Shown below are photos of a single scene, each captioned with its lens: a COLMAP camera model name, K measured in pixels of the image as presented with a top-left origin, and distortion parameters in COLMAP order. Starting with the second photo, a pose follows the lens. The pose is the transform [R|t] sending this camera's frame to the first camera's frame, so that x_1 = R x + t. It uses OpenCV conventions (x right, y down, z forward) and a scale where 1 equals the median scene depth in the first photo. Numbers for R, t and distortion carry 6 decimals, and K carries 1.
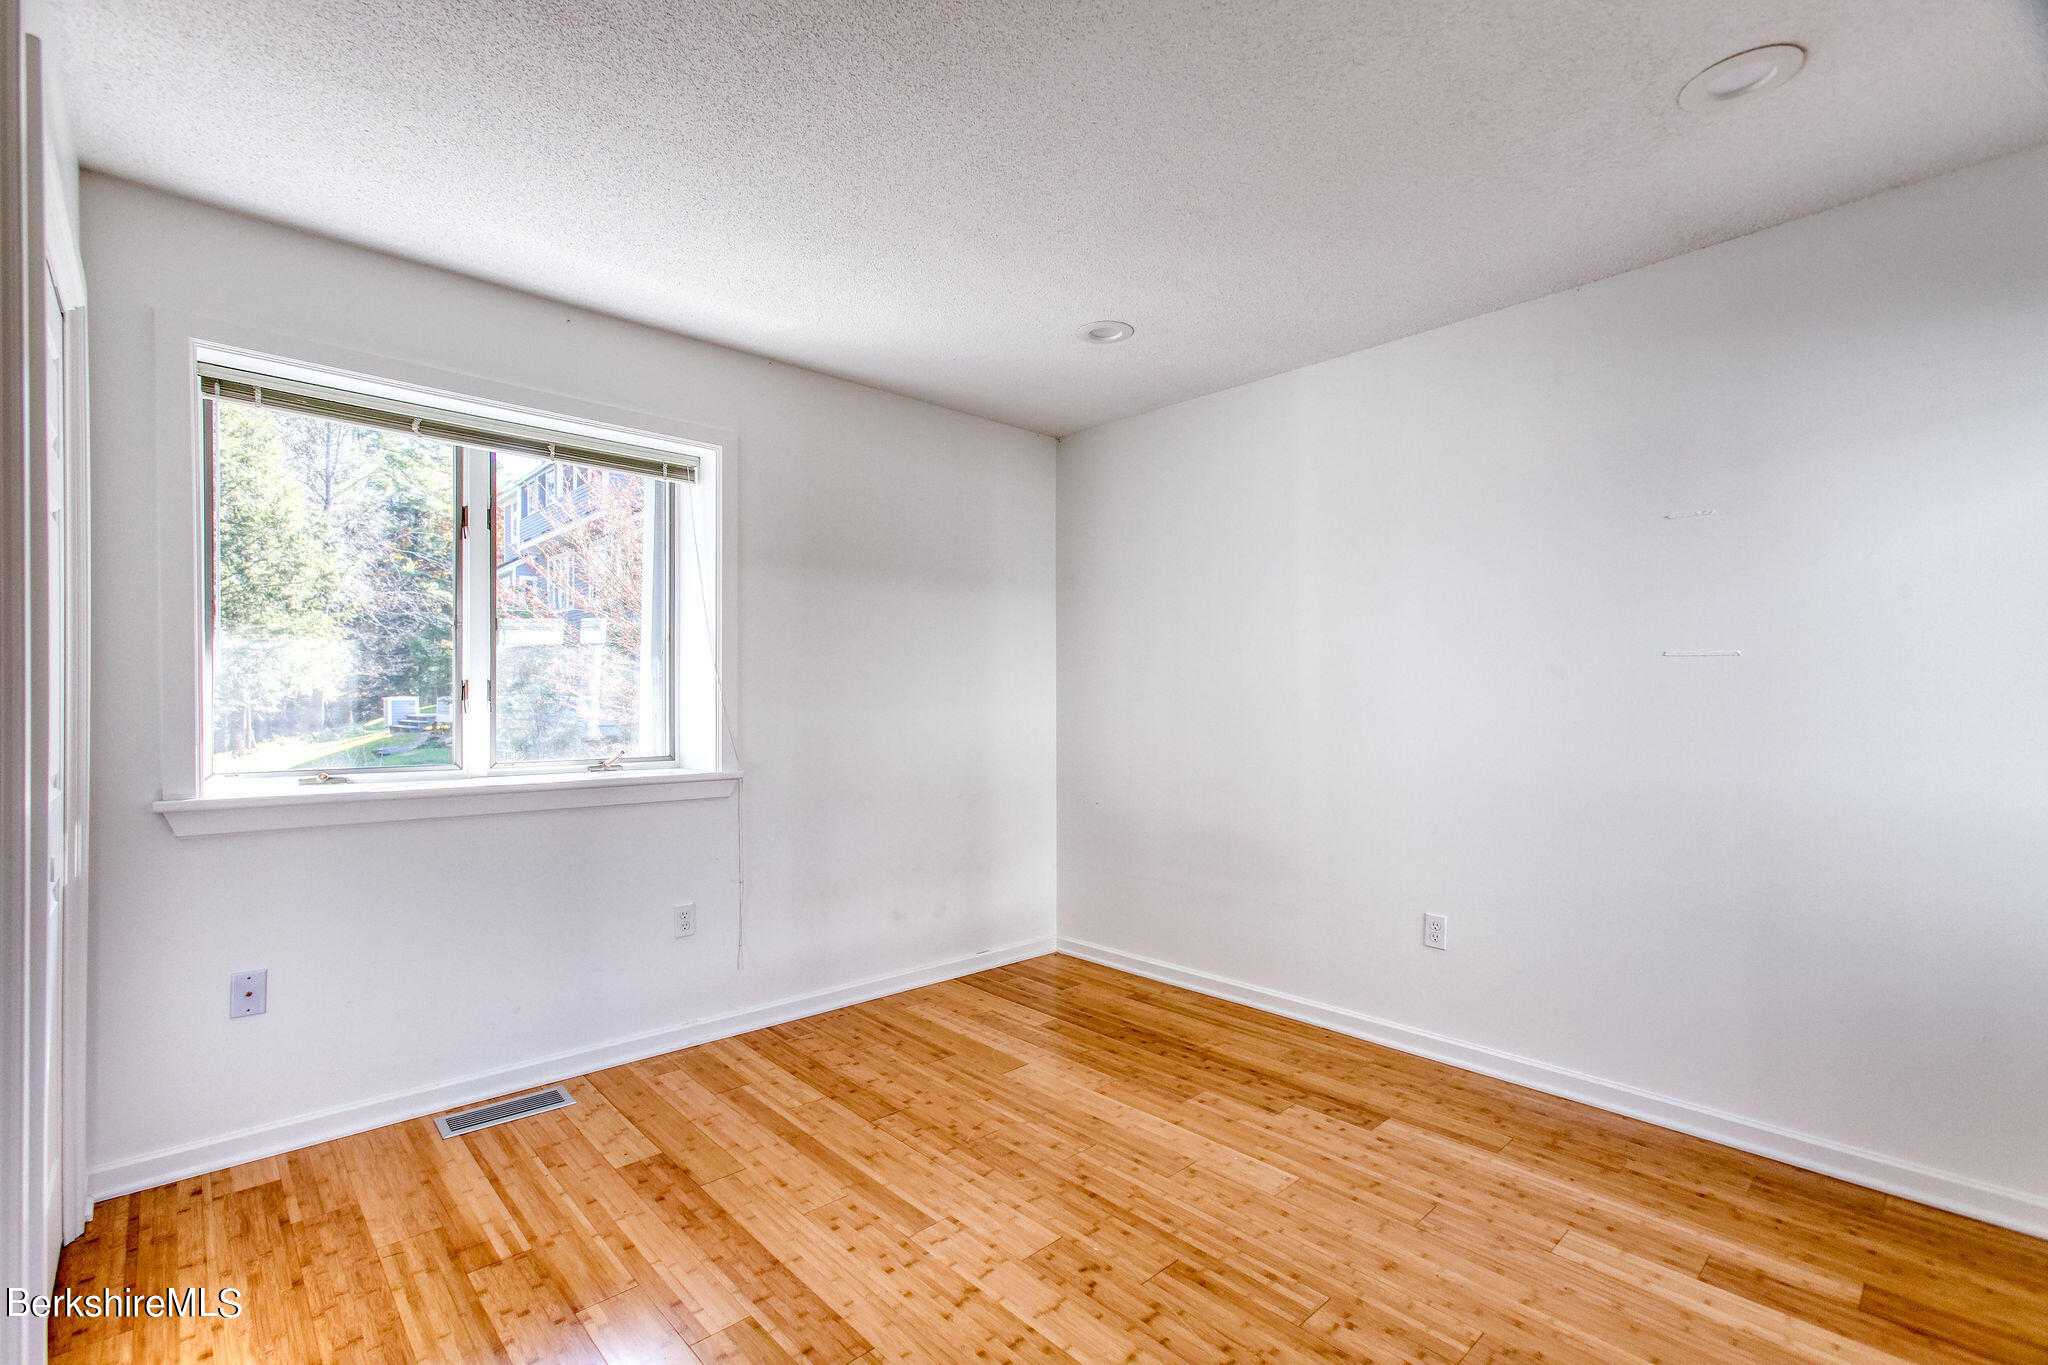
lens RADIAL K [[916.6, 0, 1012.2], [0, 916.6, 697.5], [0, 0, 1]] dist [0.001519, 0.002487]
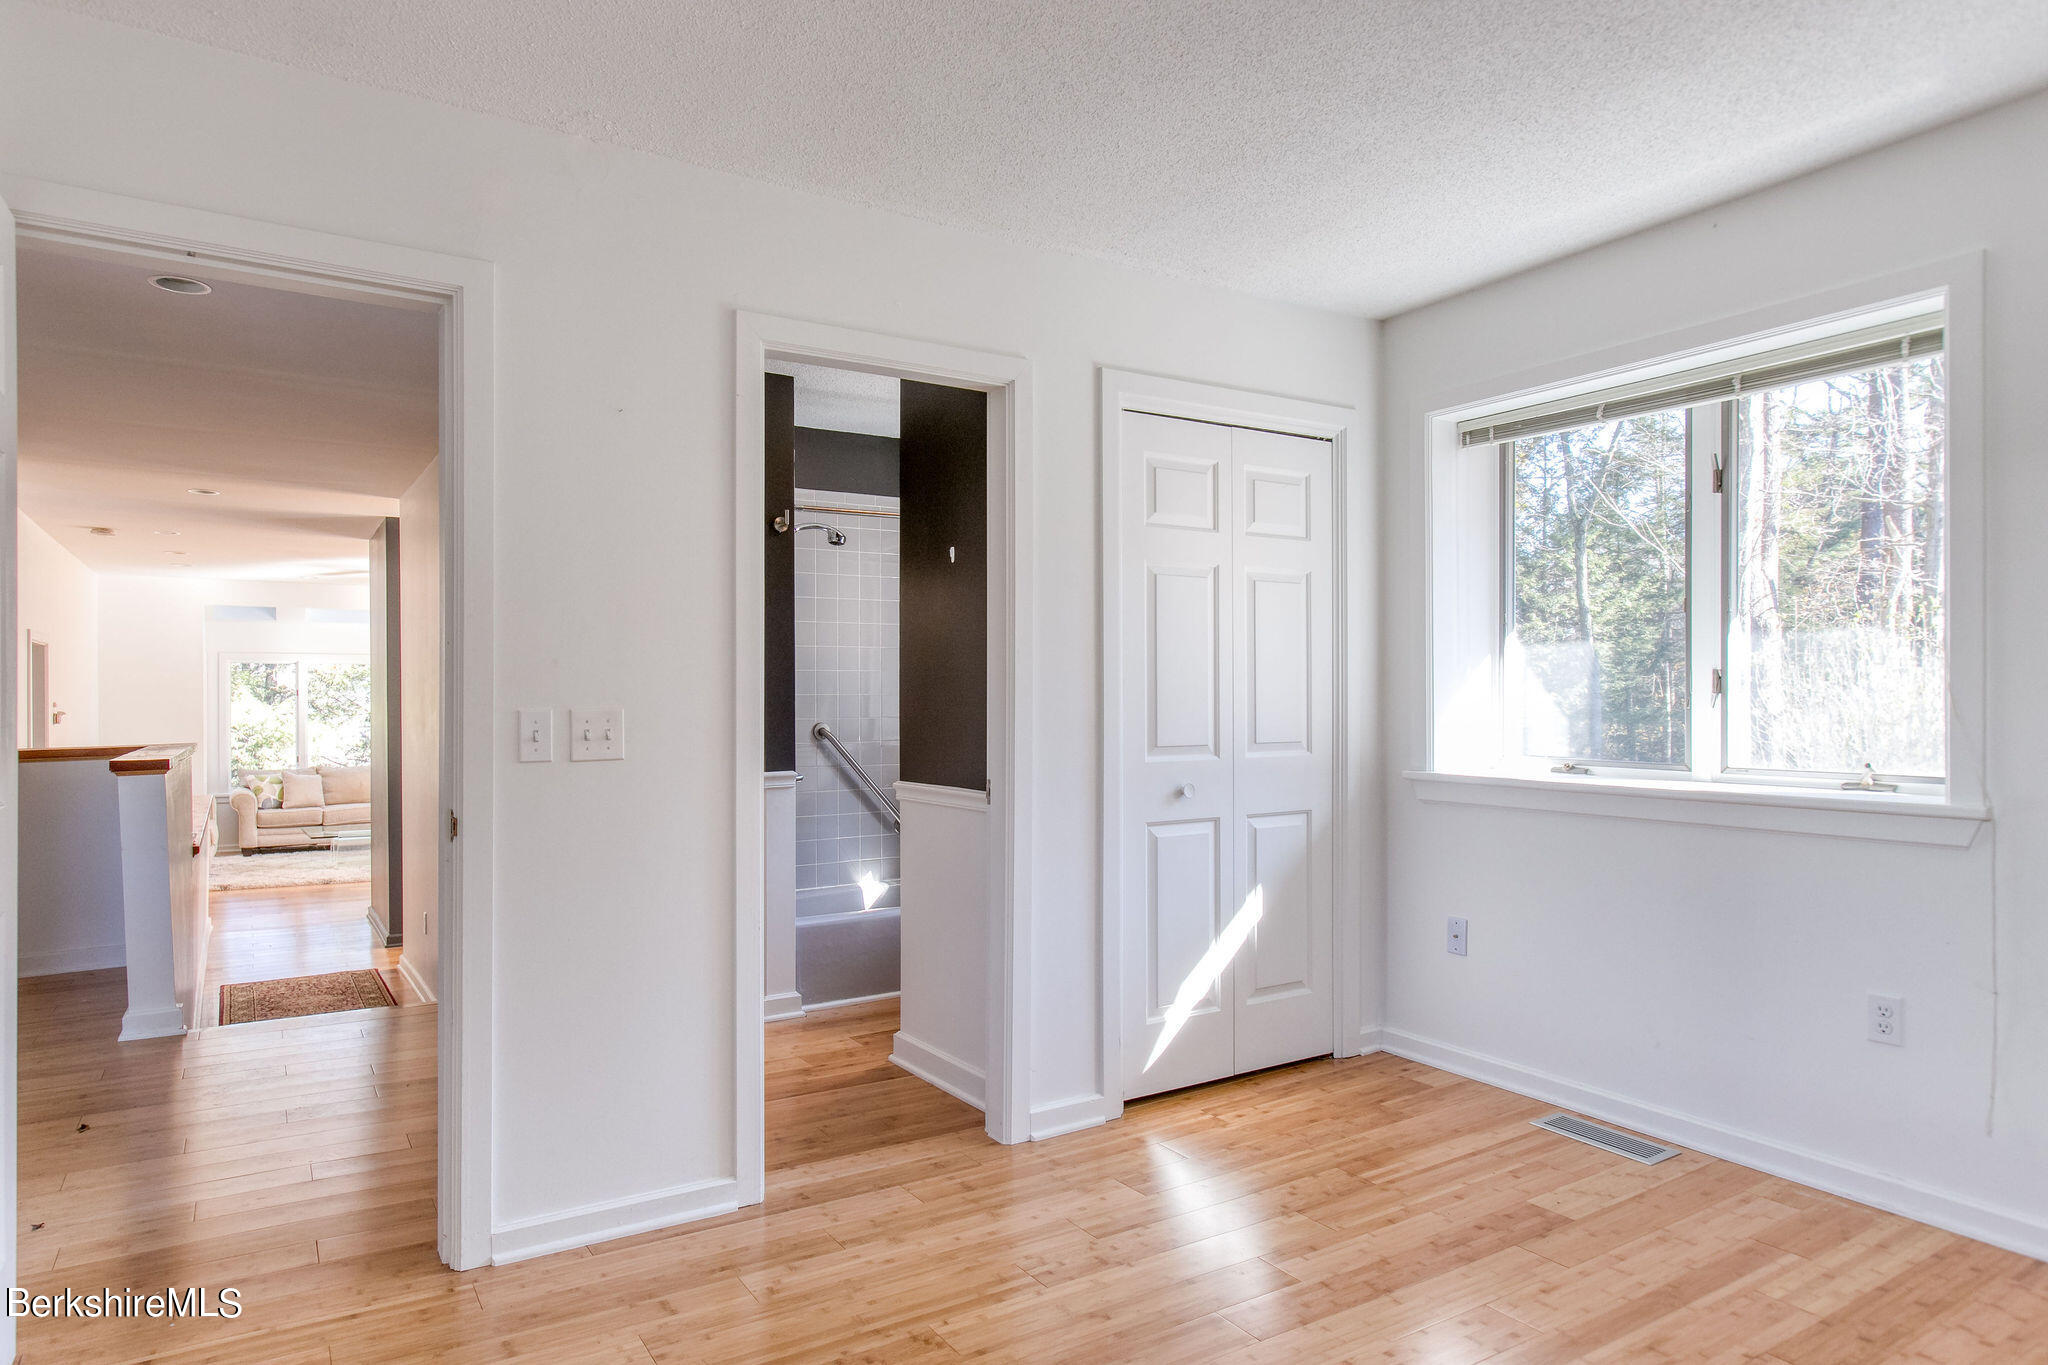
lens RADIAL K [[1311.1, 0, 1015.7], [0, 1311.1, 688.5], [0, 0, 1]] dist [0.007156, -0.000357]
pose [[-0.217307, -0.015558, -0.975979, 0.886087], [-0.001356, 0.999877, -0.015637, 0.021624], [0.976102, -0.002074, -0.217302, 0.723849]]
